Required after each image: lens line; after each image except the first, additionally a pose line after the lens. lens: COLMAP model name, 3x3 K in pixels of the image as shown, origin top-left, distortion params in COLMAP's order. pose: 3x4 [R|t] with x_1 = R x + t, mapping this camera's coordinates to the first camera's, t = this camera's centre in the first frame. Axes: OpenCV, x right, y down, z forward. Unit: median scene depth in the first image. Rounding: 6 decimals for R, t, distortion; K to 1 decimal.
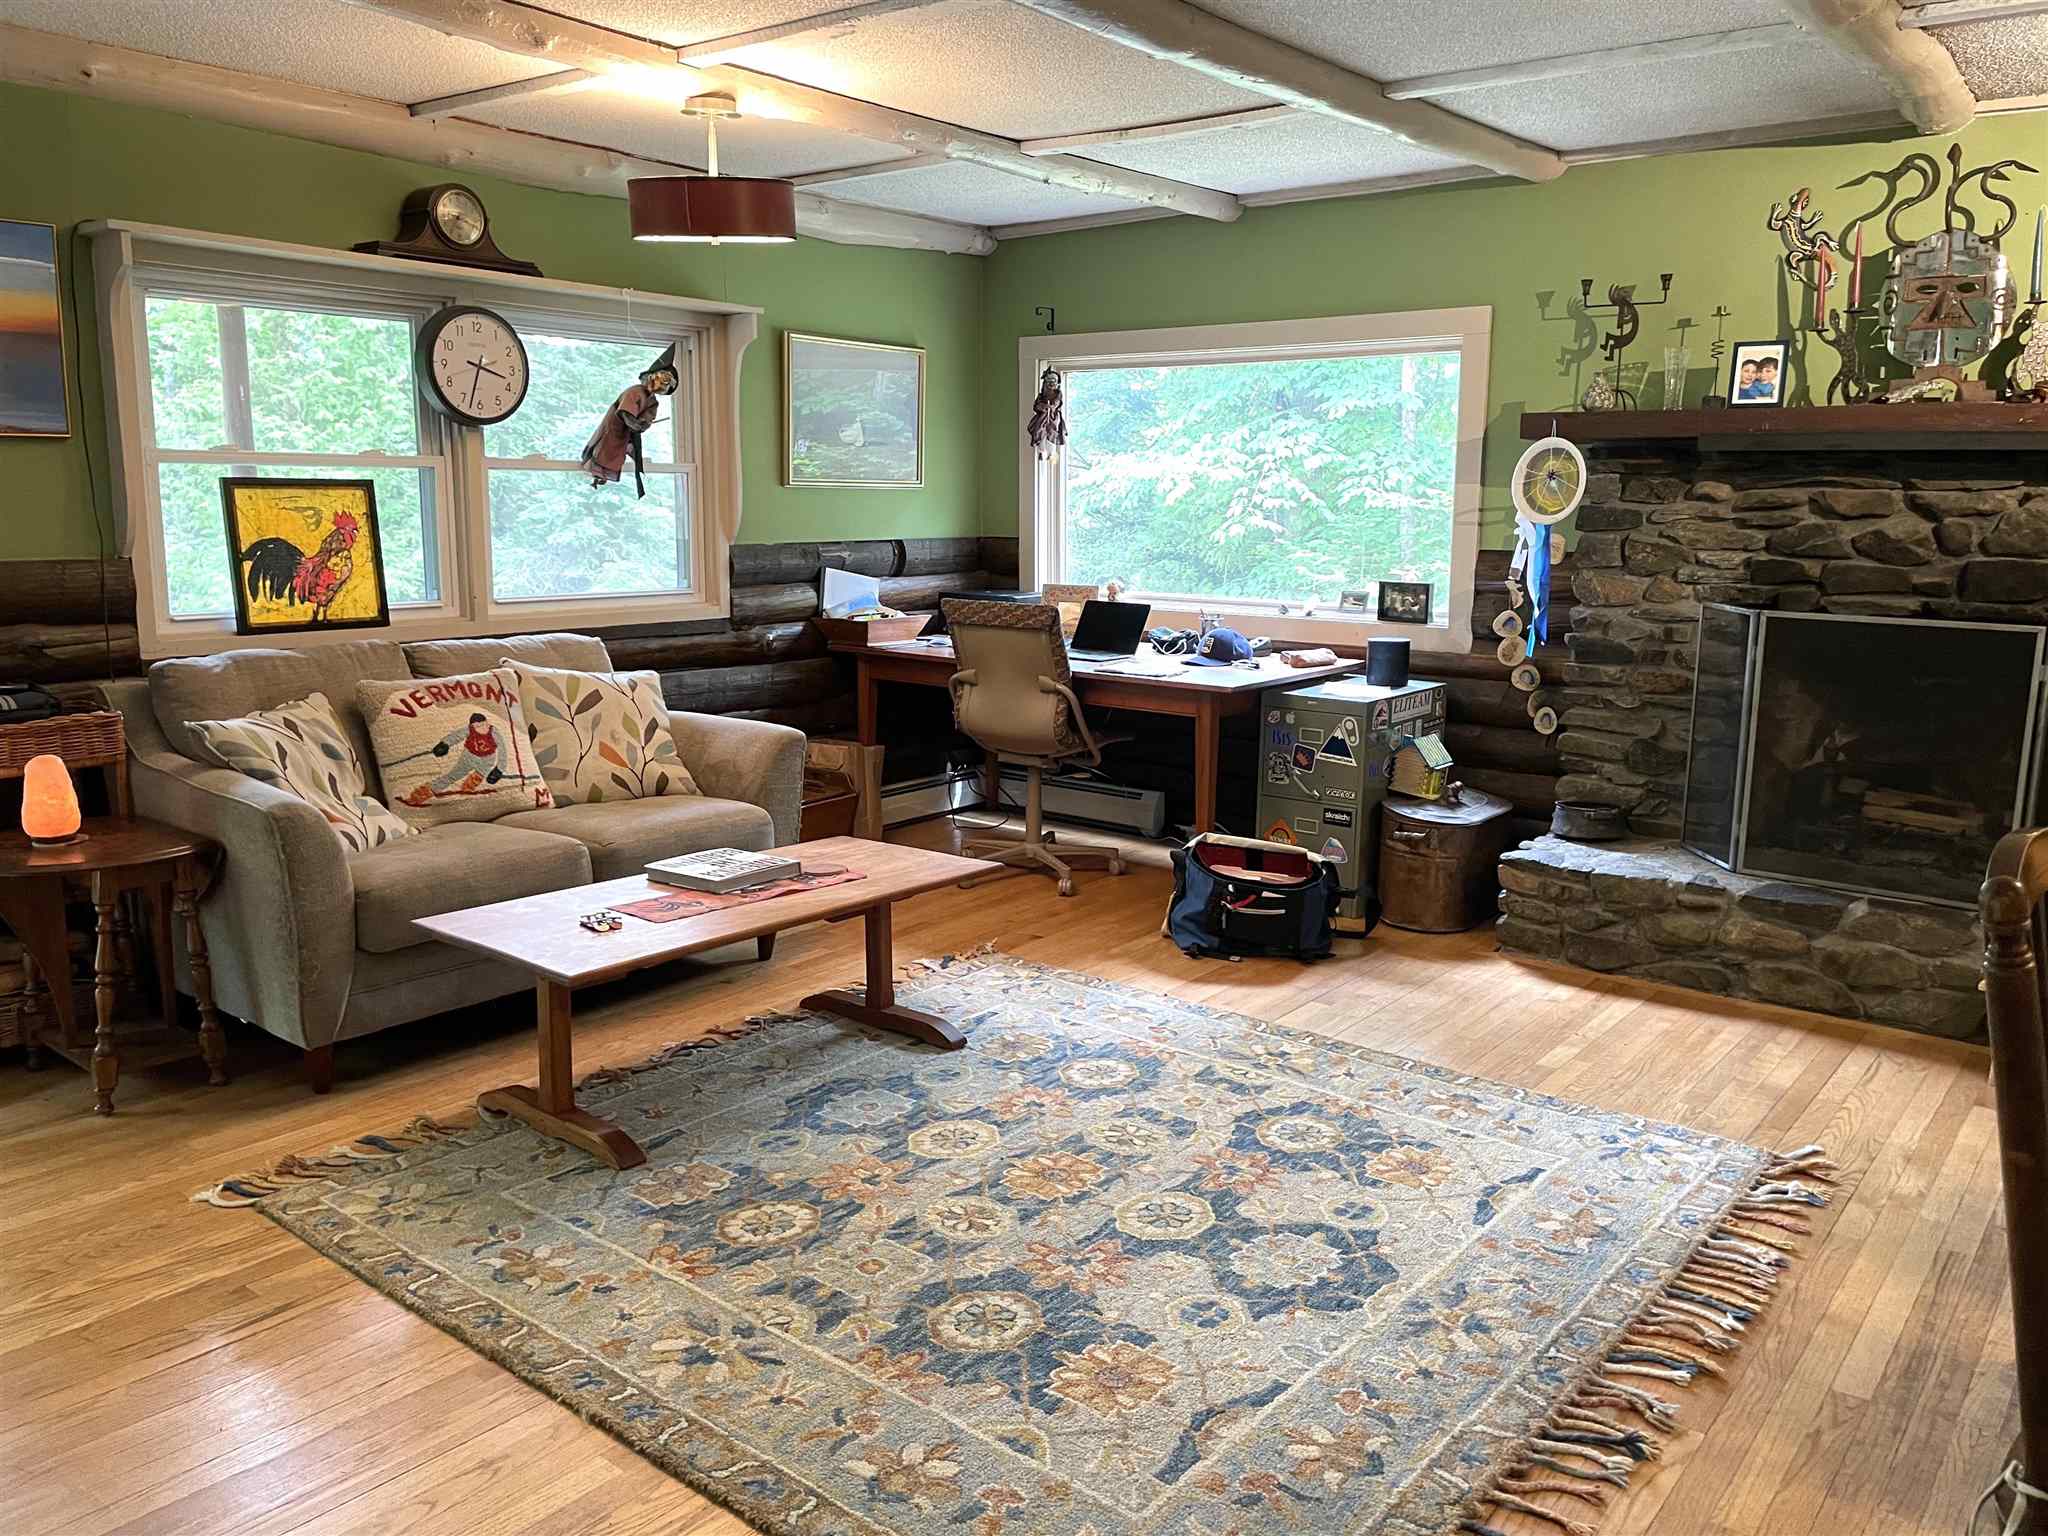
lens RADIAL K [[1545.2, 0, 1027.2], [0, 1545.2, 745.0], [0, 0, 1]] dist [0.109725, -0.150205]
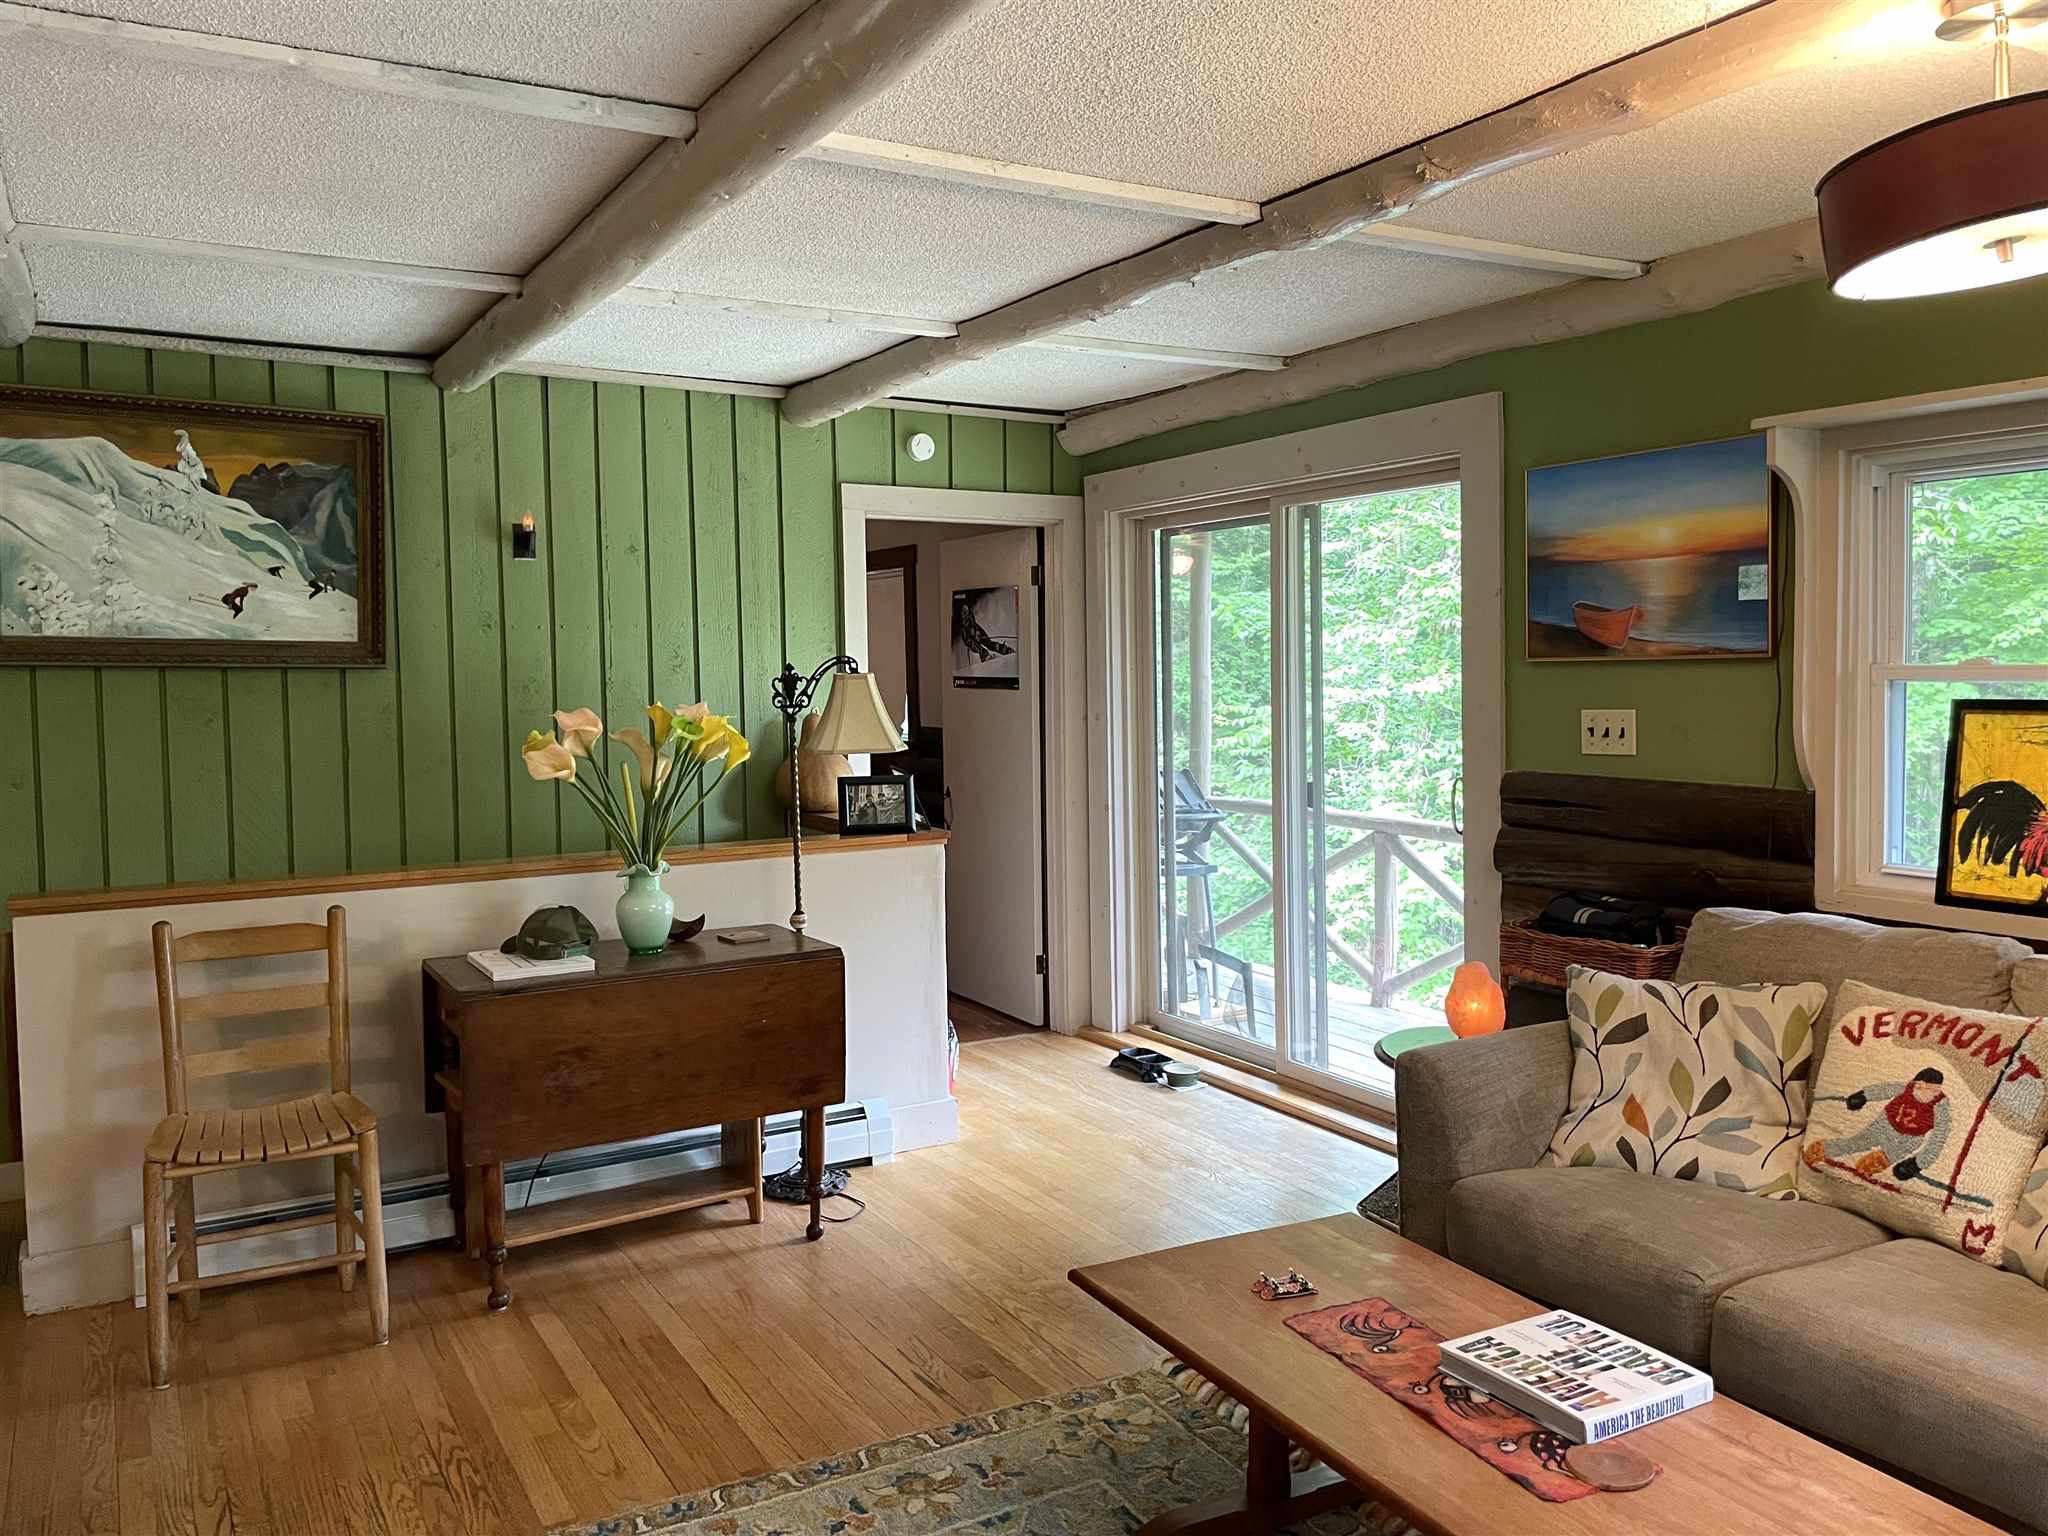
lens RADIAL K [[1545.2, 0, 1027.2], [0, 1545.2, 745.0], [0, 0, 1]] dist [0.109725, -0.150205]
pose [[-0.362372, 0.042432, -0.931067, 0.346397], [-0.142549, 0.984687, 0.100355, -0.150311], [0.921068, 0.169088, -0.350774, 0.801688]]
